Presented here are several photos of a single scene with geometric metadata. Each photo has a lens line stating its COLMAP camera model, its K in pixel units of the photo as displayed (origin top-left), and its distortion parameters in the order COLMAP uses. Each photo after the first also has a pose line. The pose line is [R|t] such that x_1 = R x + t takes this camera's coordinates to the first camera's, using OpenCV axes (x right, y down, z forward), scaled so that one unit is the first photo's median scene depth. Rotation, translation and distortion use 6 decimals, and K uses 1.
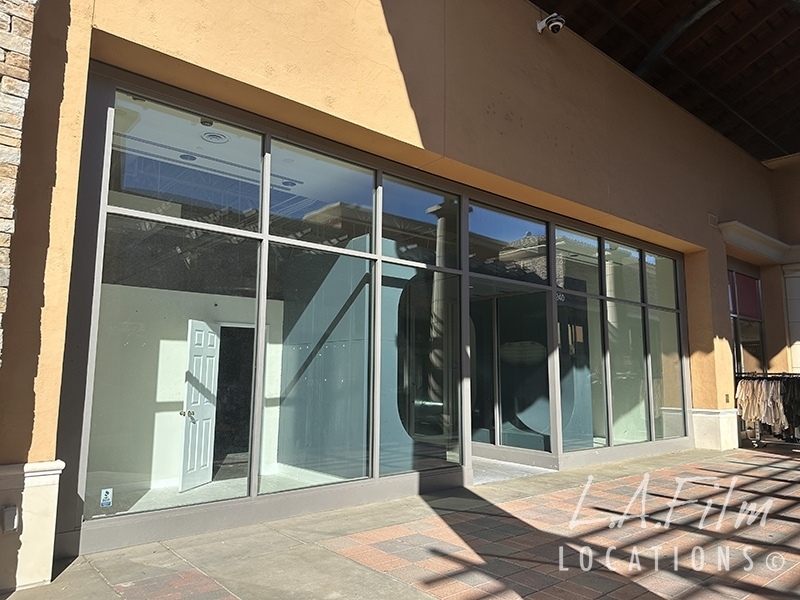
lens RADIAL K [[560.5, 0, 400.1], [0, 560.5, 297.0], [0, 0, 1]] dist [0.080741, -0.093451]
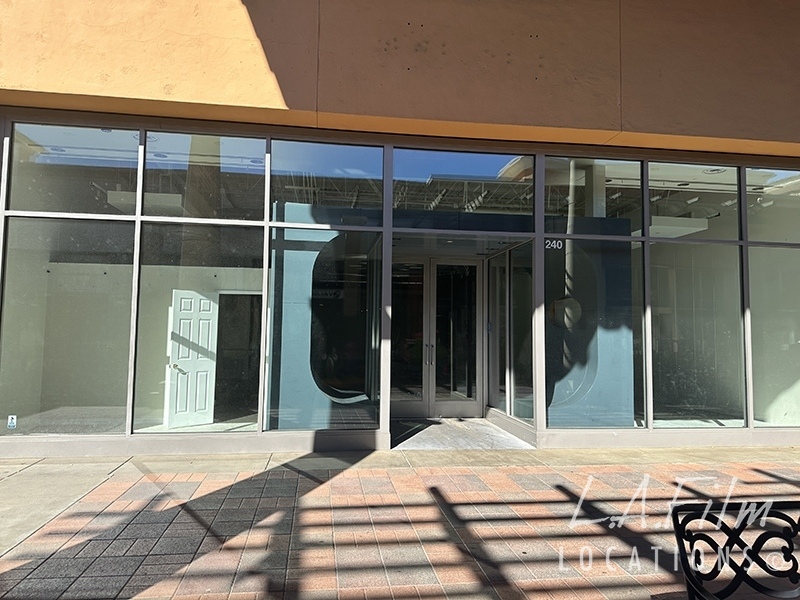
lens RADIAL K [[551.7, 0, 399.1], [0, 551.7, 292.6], [0, 0, 1]] dist [0.089117, -0.097186]
pose [[0.845479, -0.039595, -0.532538, 0.637129], [0.068296, 0.997075, 0.034296, 0.034156], [0.529623, -0.065367, 0.845711, 0.221692]]
